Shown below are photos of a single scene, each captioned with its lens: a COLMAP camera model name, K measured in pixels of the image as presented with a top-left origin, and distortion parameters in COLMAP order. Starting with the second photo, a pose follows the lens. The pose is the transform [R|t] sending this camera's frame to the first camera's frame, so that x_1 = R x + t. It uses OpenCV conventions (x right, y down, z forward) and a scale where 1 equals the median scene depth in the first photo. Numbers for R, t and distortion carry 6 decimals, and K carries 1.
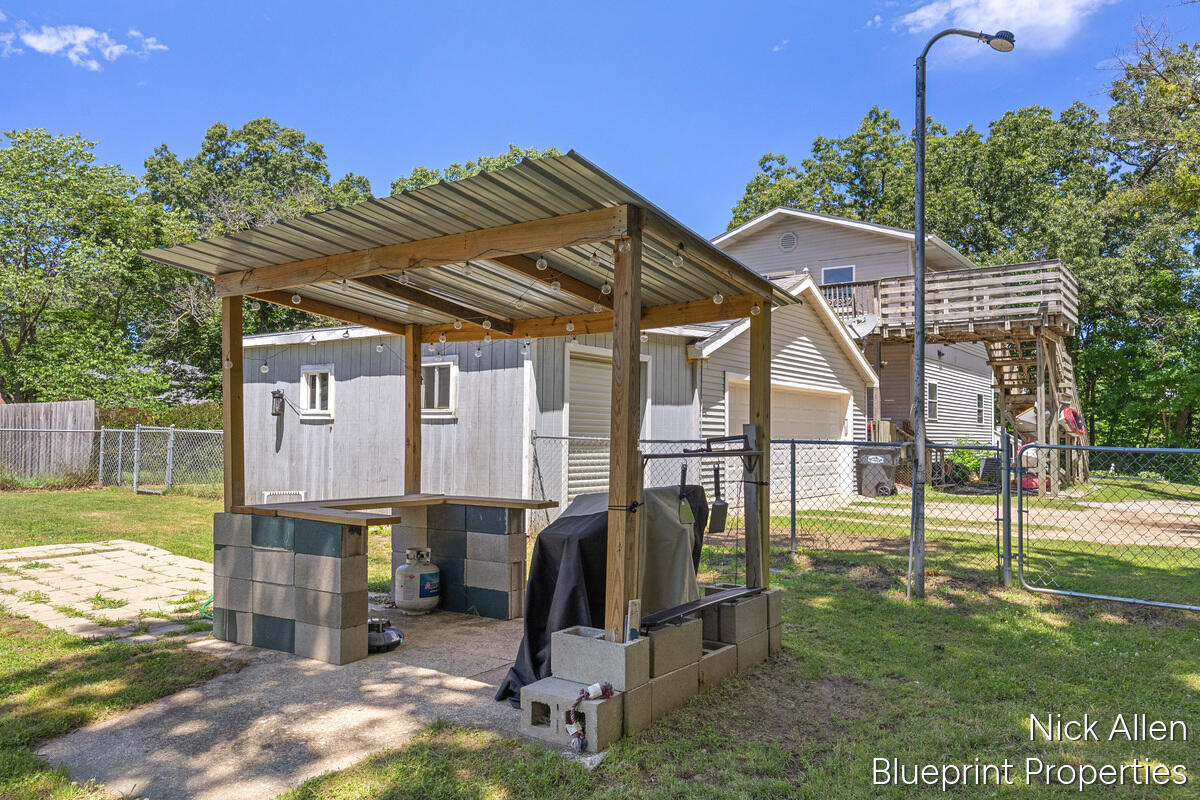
lens RADIAL K [[847.3, 0, 599.0], [0, 847.3, 393.7], [0, 0, 1]] dist [0.009224, 0.003105]
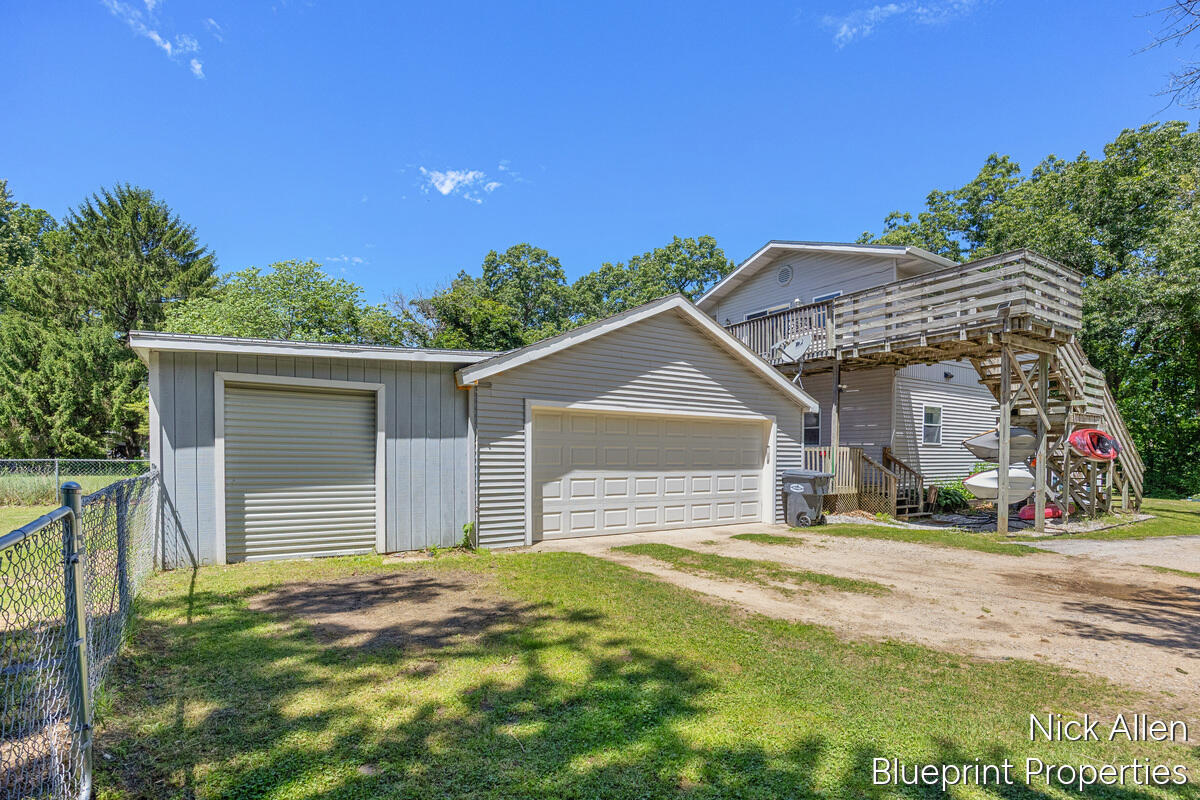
lens RADIAL K [[589.0, 0, 590.8], [0, 589.0, 472.1], [0, 0, 1]] dist [-0.003579, -0.003396]
pose [[0.936259, 0.001952, -0.351306, 0.285381], [0.023120, 0.997474, 0.067159, 0.008474], [0.350550, -0.071001, 0.933849, 0.252581]]
